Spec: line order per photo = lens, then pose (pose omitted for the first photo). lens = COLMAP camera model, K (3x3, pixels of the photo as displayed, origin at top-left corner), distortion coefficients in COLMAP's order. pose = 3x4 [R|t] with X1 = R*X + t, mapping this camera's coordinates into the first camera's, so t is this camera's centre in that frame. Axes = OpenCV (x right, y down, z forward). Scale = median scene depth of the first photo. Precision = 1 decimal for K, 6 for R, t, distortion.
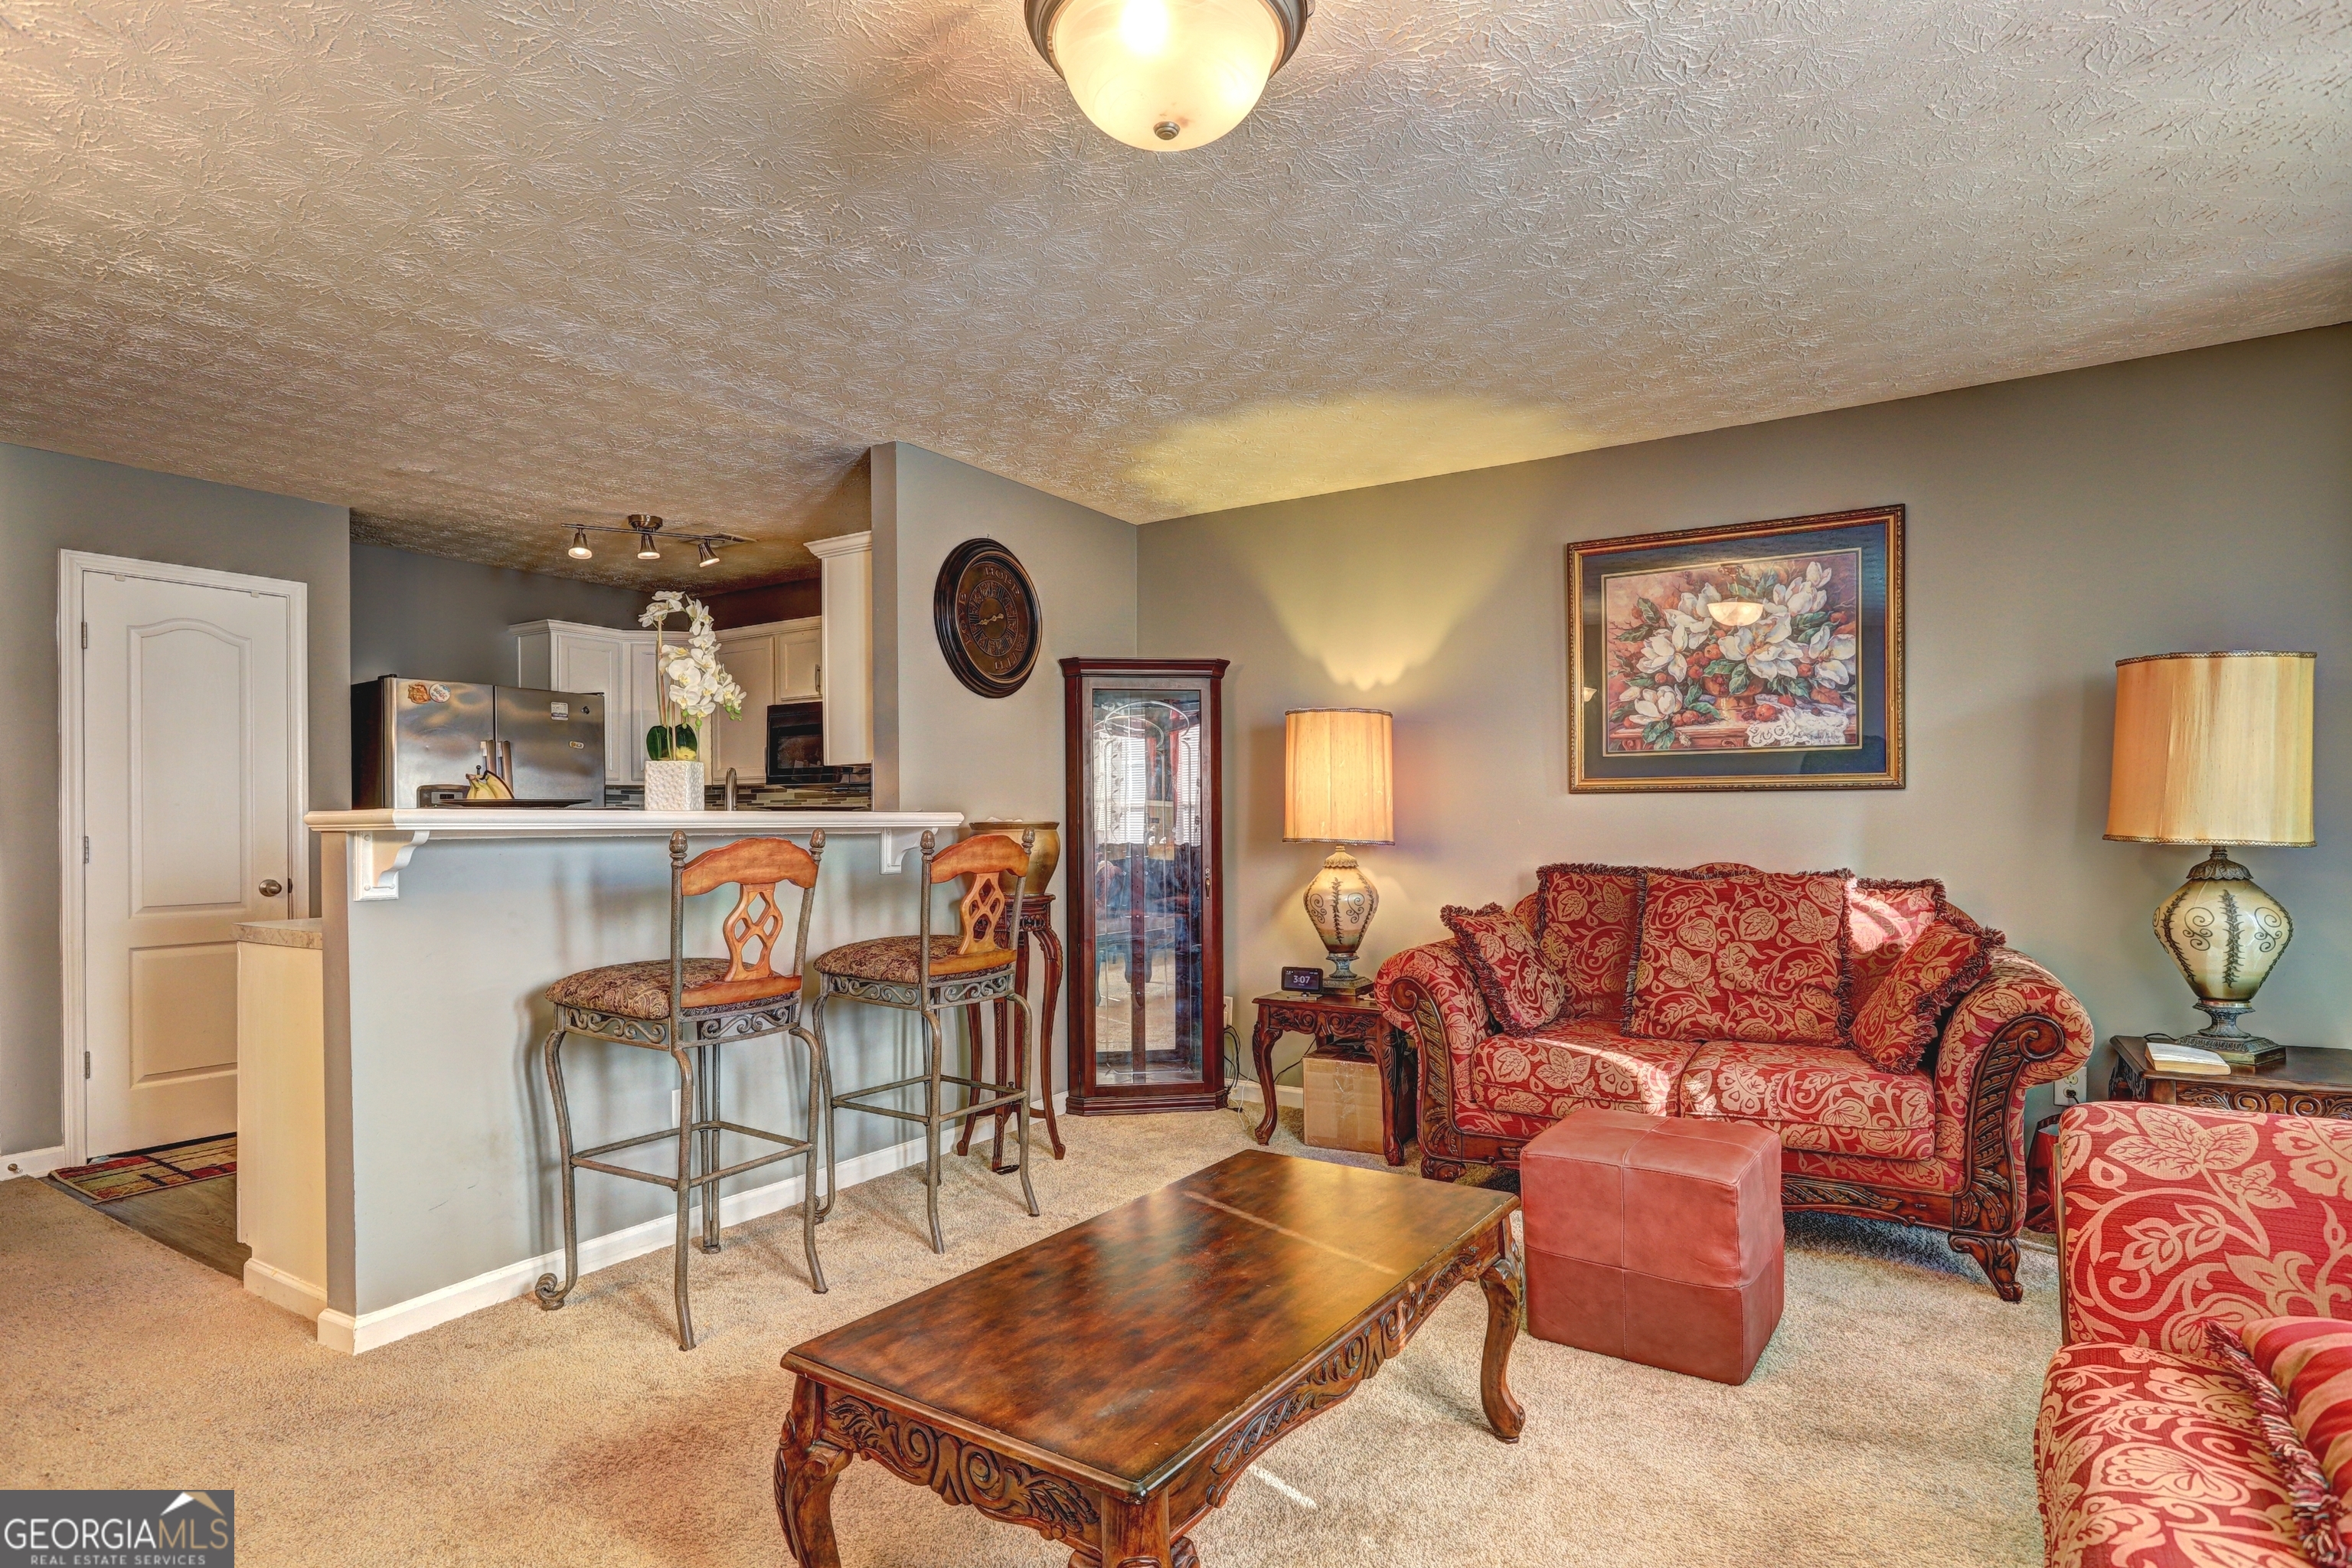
lens RADIAL K [[1251.9, 0, 1207.8], [0, 1251.9, 824.5], [0, 0, 1]] dist [0.000462, 0.000745]
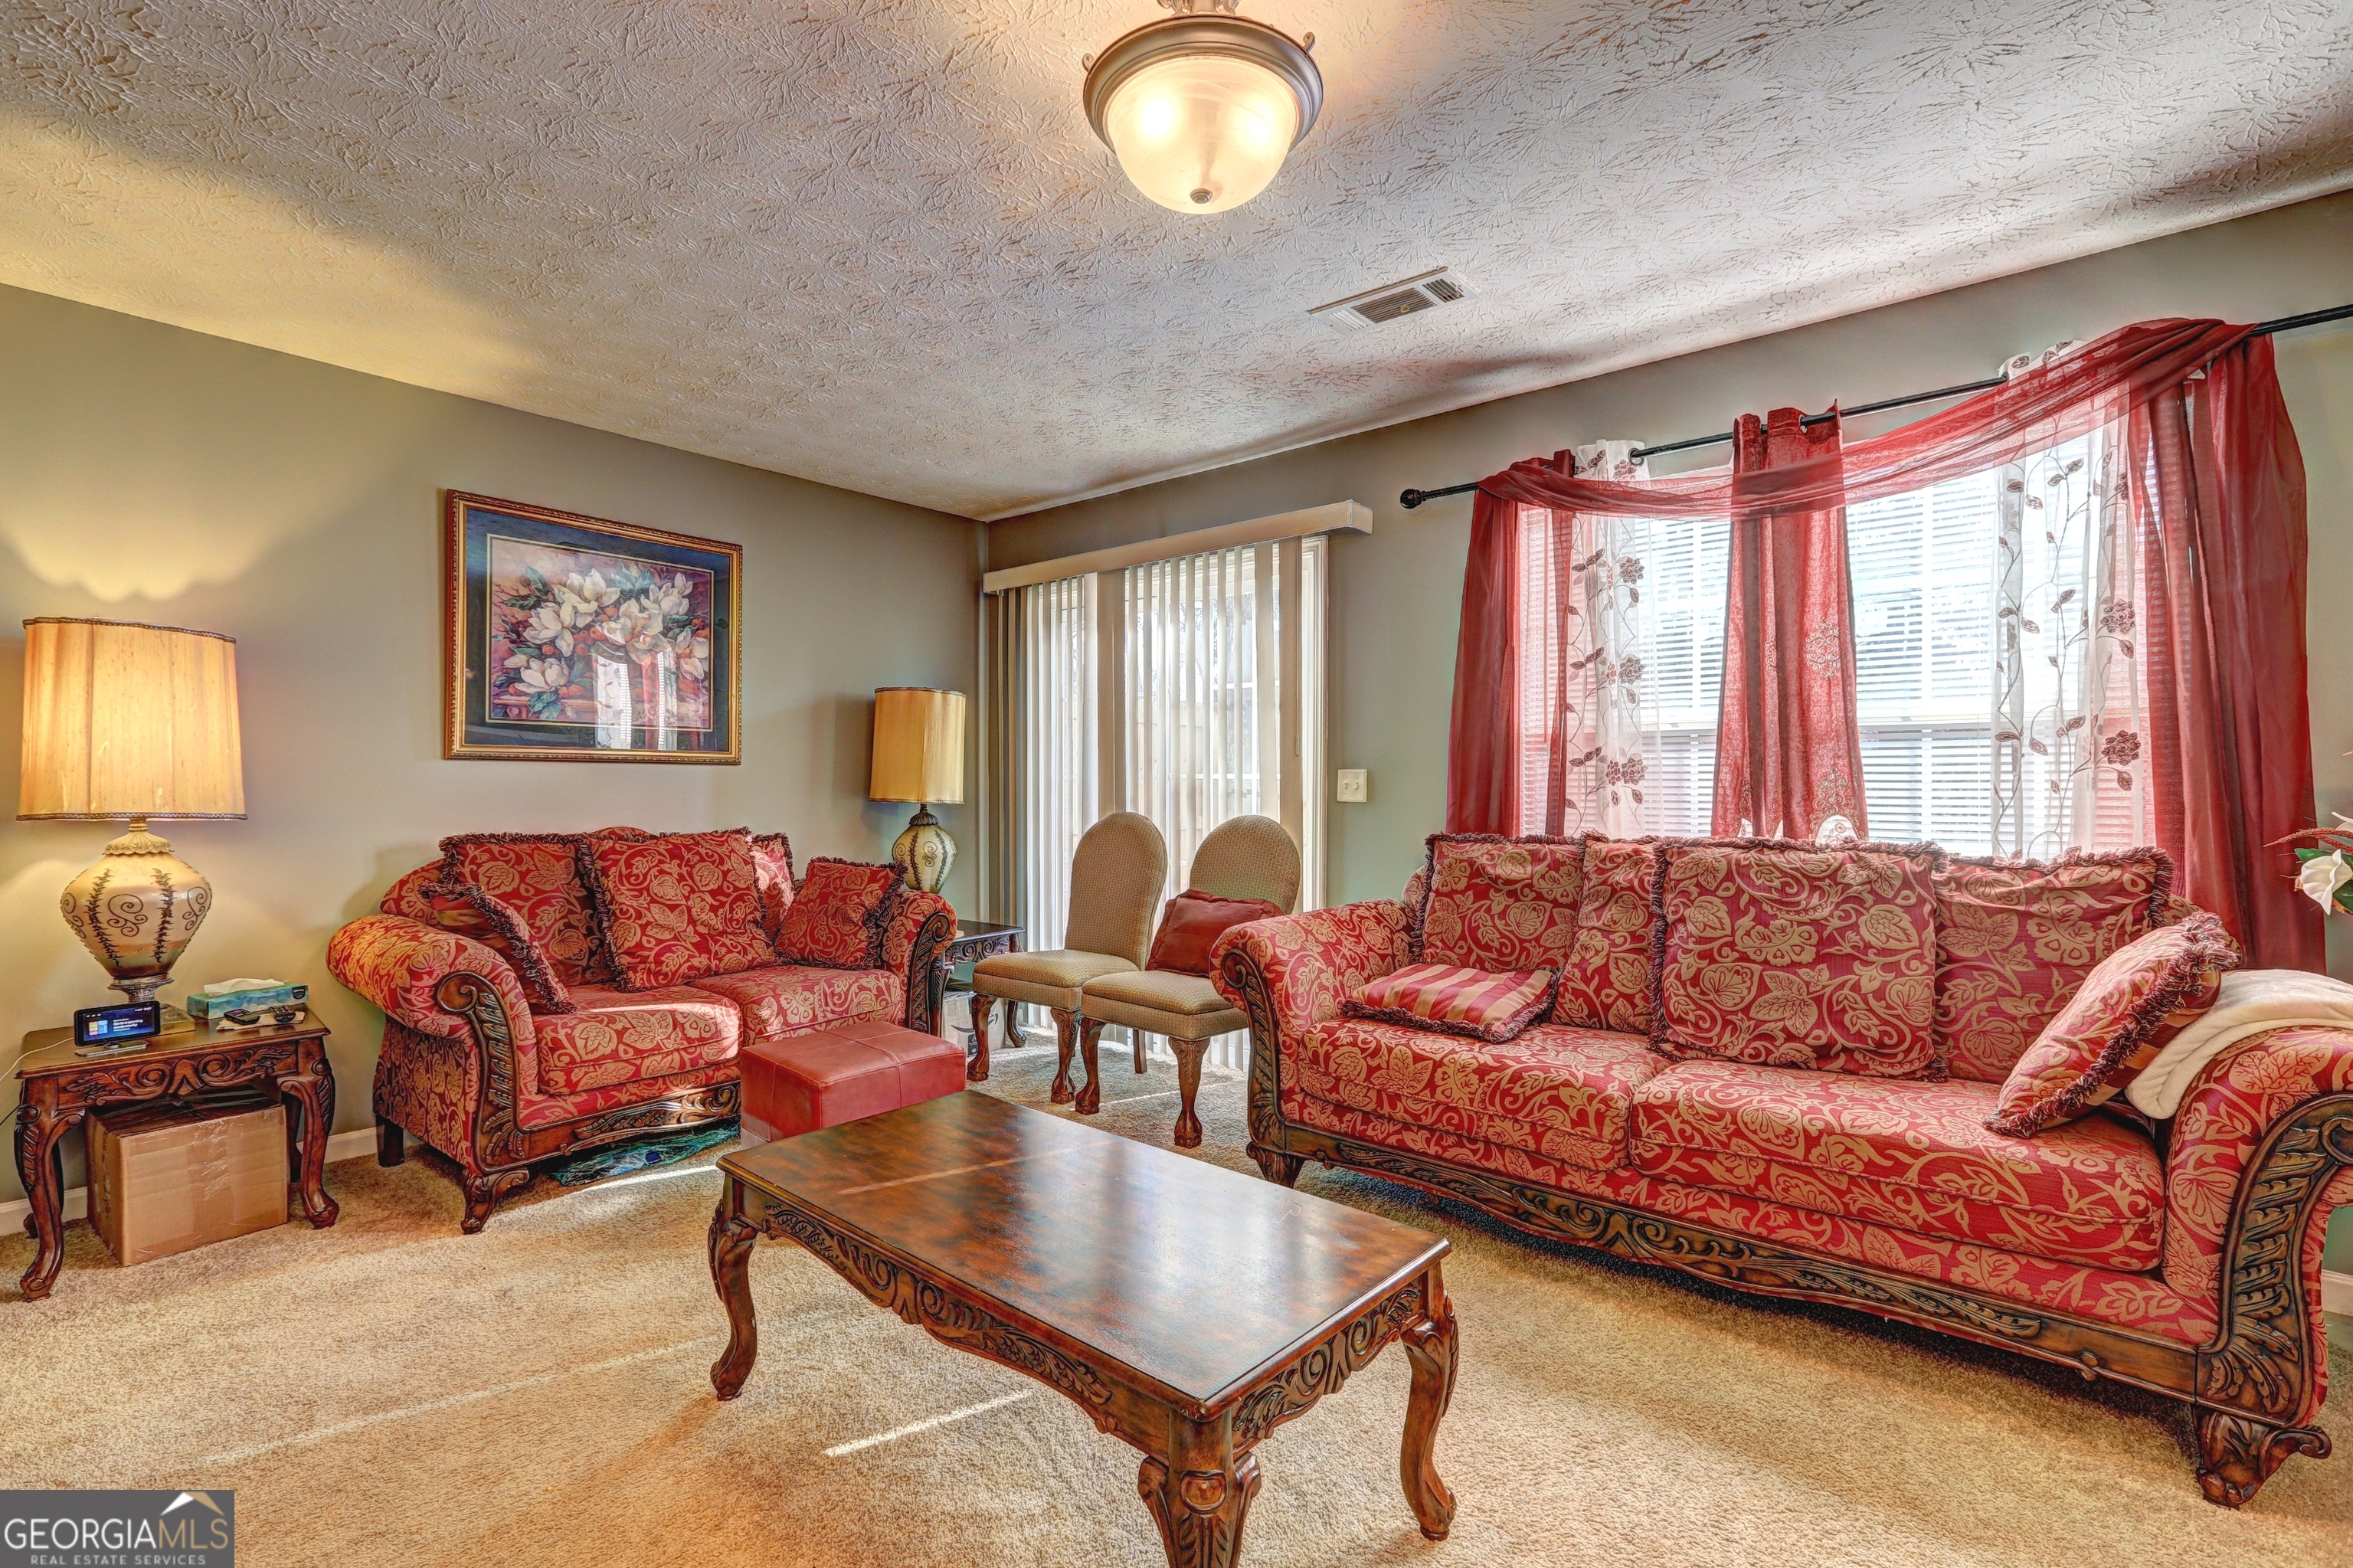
lens RADIAL K [[1063.1, 0, 1164.6], [0, 1063.1, 789.1], [0, 0, 1]] dist [-0.003901, 0.002207]
pose [[0.128975, 0.004571, 0.991637, -0.449052], [0.004694, 0.999975, -0.005220, 0.004342], [-0.991637, 0.005328, 0.128951, 0.397597]]
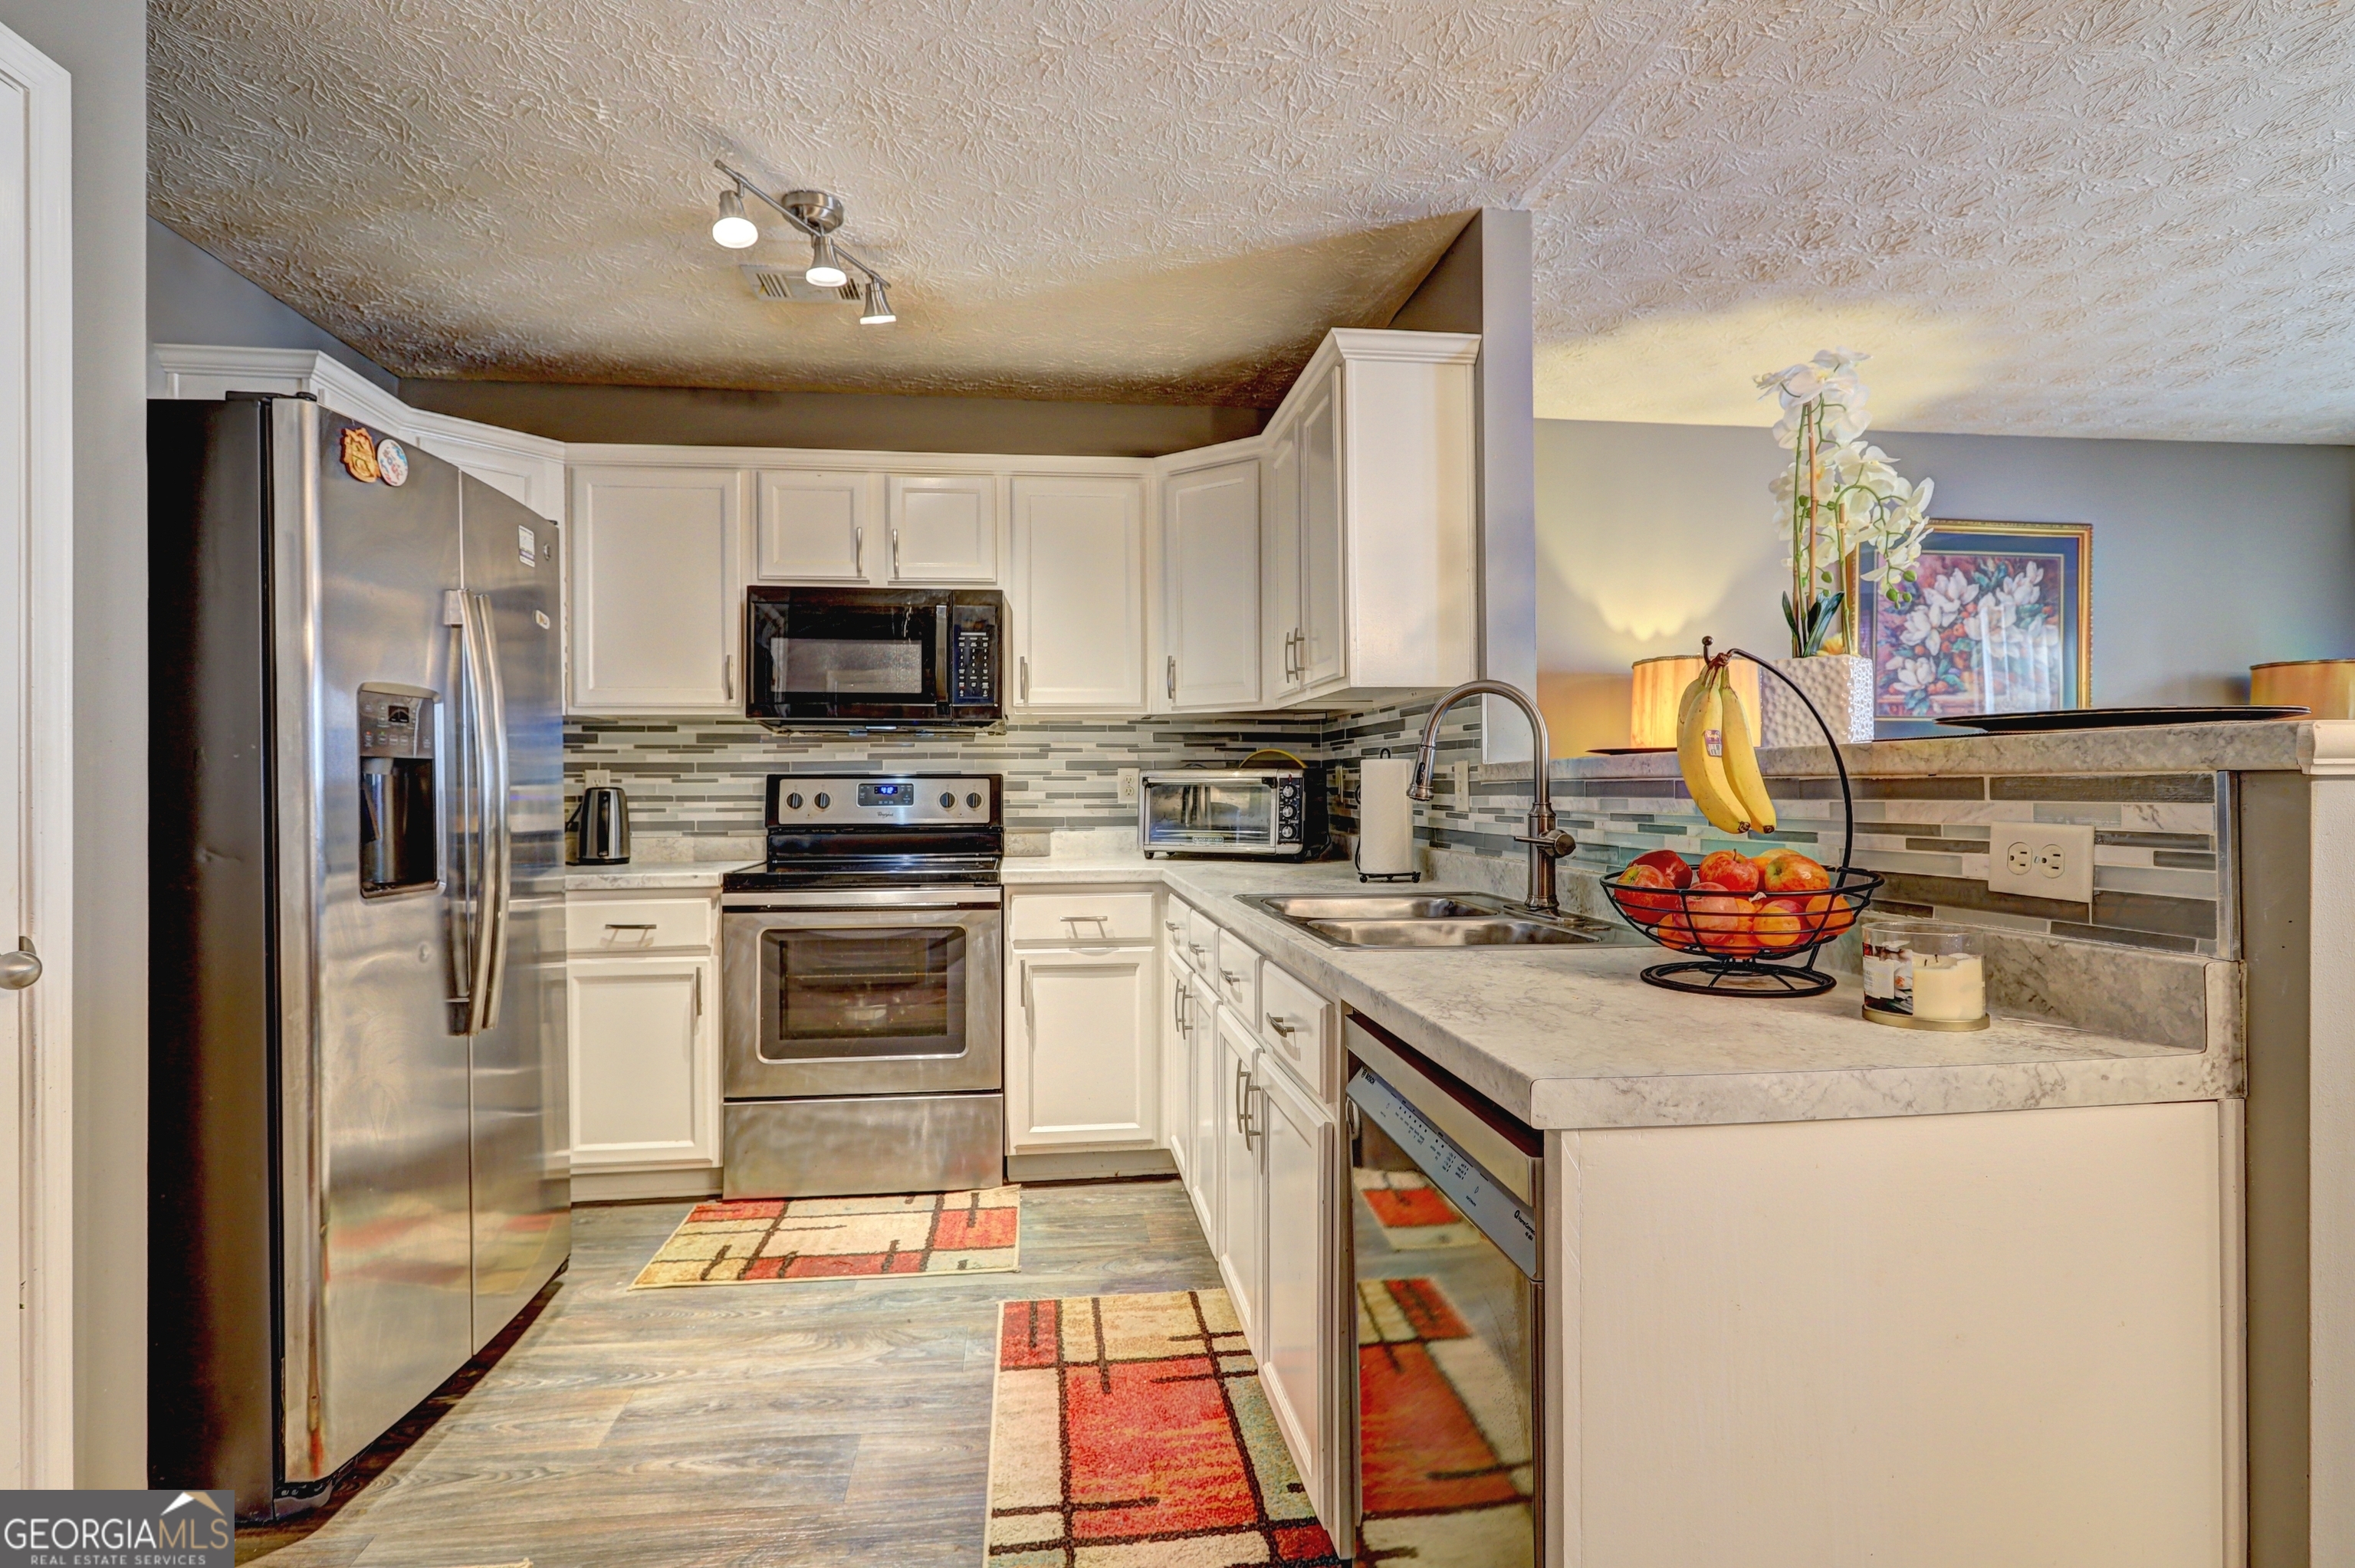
lens RADIAL K [[1171.1, 0, 1172.7], [0, 1171.1, 784.5], [0, 0, 1]] dist [0.005045, 0.000723]
pose [[0.771173, 0.006811, 0.636589, -0.817390], [-0.000057, 0.999943, -0.010631, 0.011709], [-0.636626, 0.008162, 0.771130, 0.642875]]
